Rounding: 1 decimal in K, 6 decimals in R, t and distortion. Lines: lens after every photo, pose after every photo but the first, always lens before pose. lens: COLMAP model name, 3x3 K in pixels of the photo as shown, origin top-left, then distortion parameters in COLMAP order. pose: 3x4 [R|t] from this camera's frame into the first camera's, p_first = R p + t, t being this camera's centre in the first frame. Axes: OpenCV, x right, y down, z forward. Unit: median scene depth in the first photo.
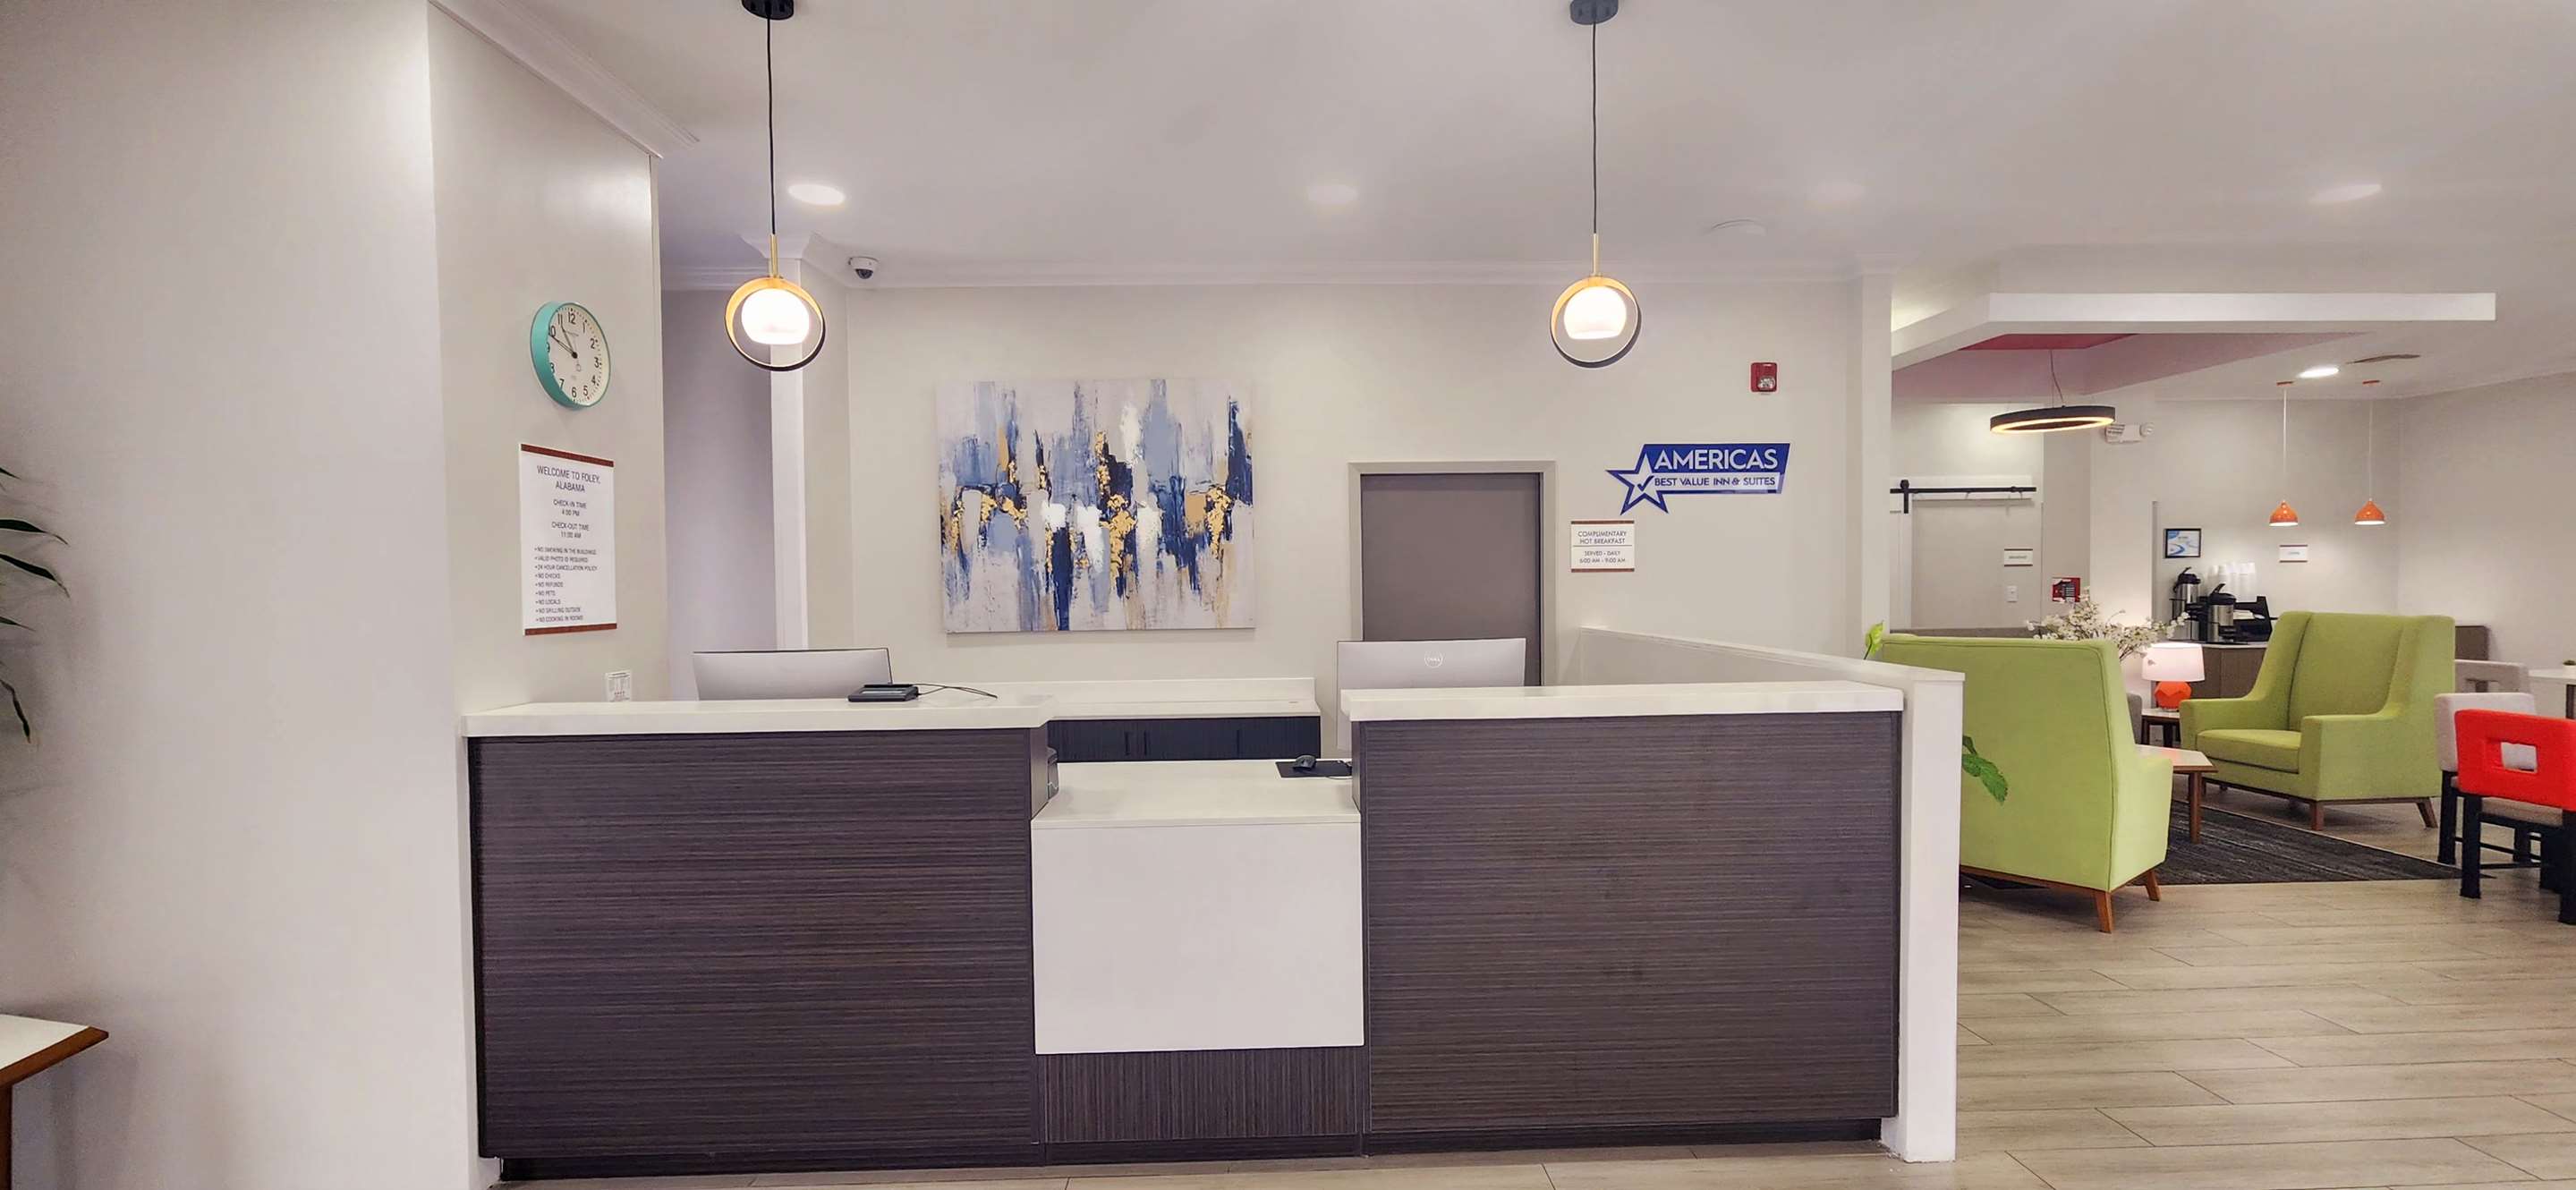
lens RADIAL K [[1053.5, 0, 1275.6], [0, 1053.5, 606.0], [0, 0, 1]] dist [0.000443, 0.000815]
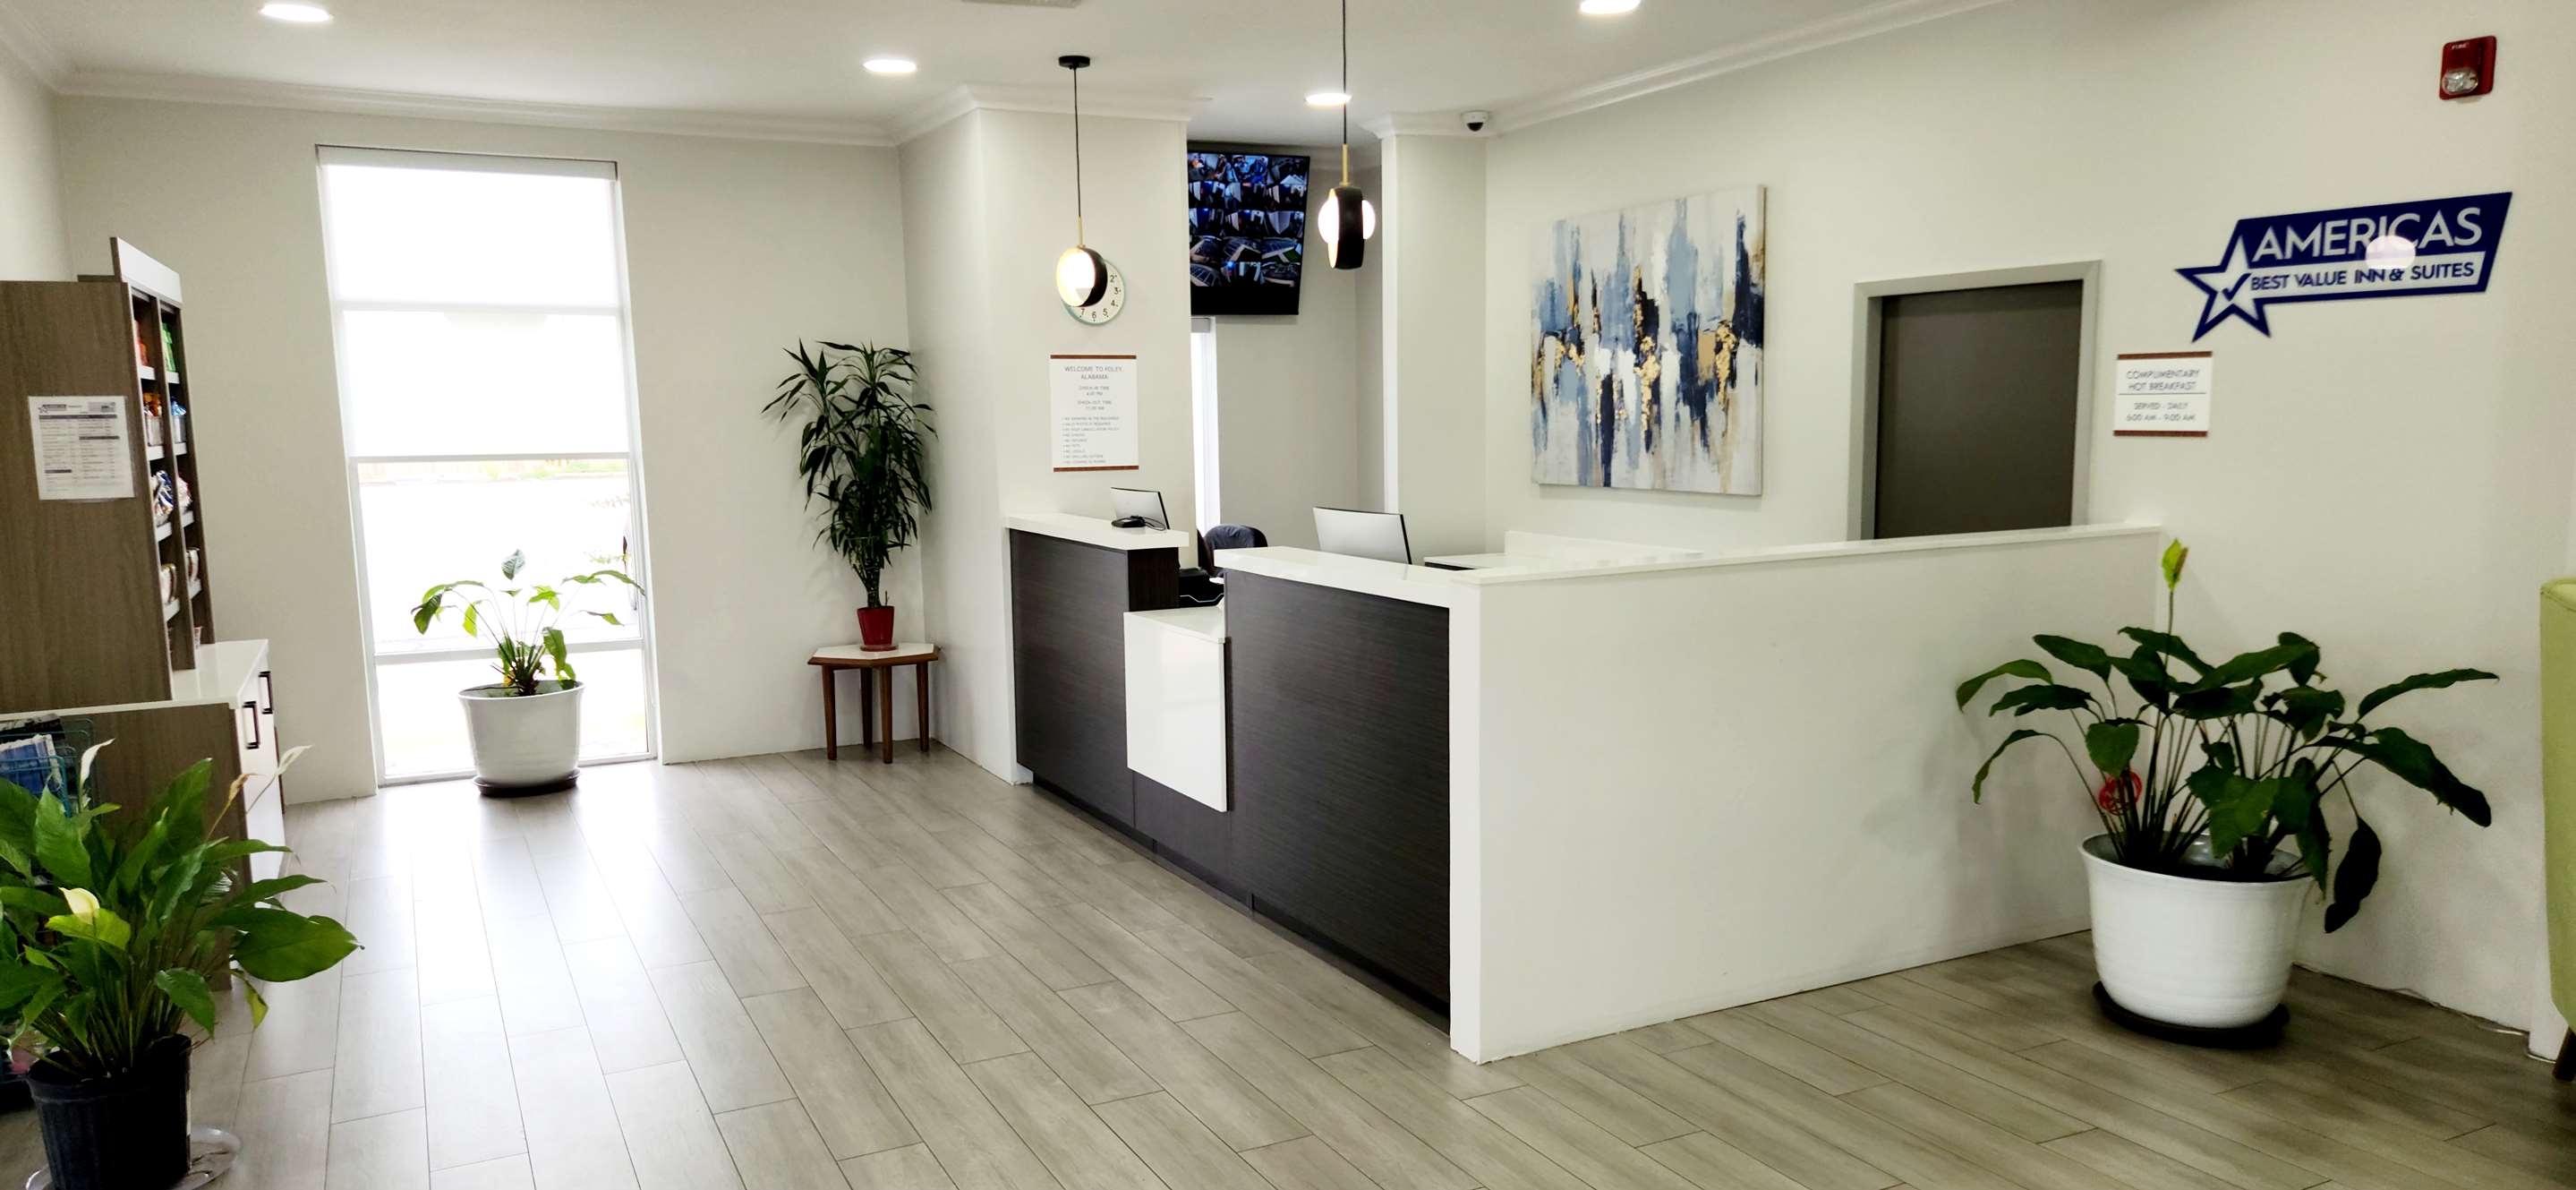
lens RADIAL K [[1718.8, 0, 1248.4], [0, 1718.8, 634.5], [0, 0, 1]] dist [0.029950, -0.023356]
pose [[0.417349, 0.127266, -0.899791, 1.030389], [-0.013167, 0.990888, 0.134044, -0.046339], [0.908651, -0.044096, 0.415221, 0.079608]]
